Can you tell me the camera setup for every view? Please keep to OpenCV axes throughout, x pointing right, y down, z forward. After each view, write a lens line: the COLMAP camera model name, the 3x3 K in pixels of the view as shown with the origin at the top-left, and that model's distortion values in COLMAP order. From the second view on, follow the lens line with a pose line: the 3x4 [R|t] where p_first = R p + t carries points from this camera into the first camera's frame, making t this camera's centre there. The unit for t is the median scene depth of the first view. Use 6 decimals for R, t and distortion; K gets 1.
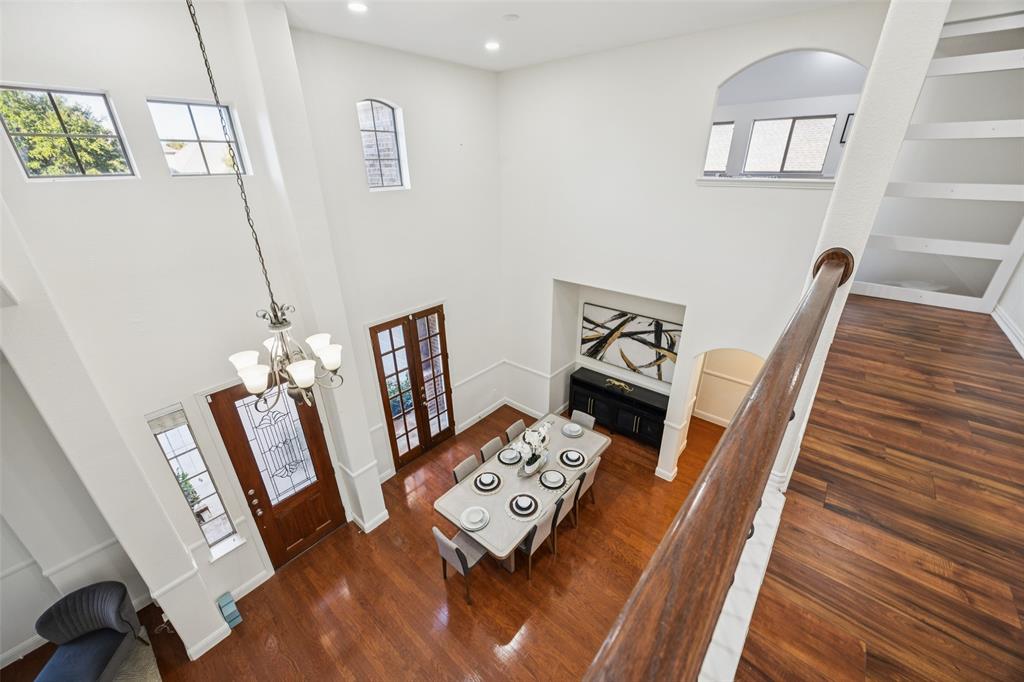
lens RADIAL K [[391.5, 0, 512.0], [0, 391.5, 341.0], [0, 0, 1]] dist [-0.004259, -0.000253]
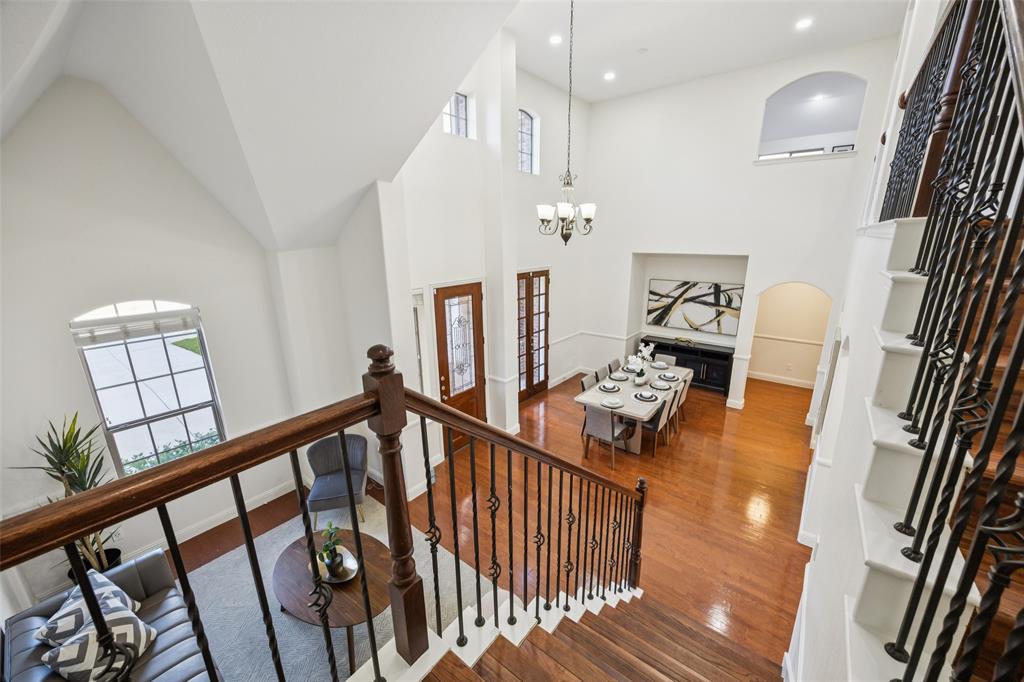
lens RADIAL K [[391.5, 0, 512.0], [0, 391.5, 341.0], [0, 0, 1]] dist [-0.004259, -0.000253]
pose [[0.999474, -0.006513, 0.031783, -0.325381], [0.011457, 0.987380, -0.157954, 0.318625], [-0.030353, 0.158235, 0.986935, -0.197737]]
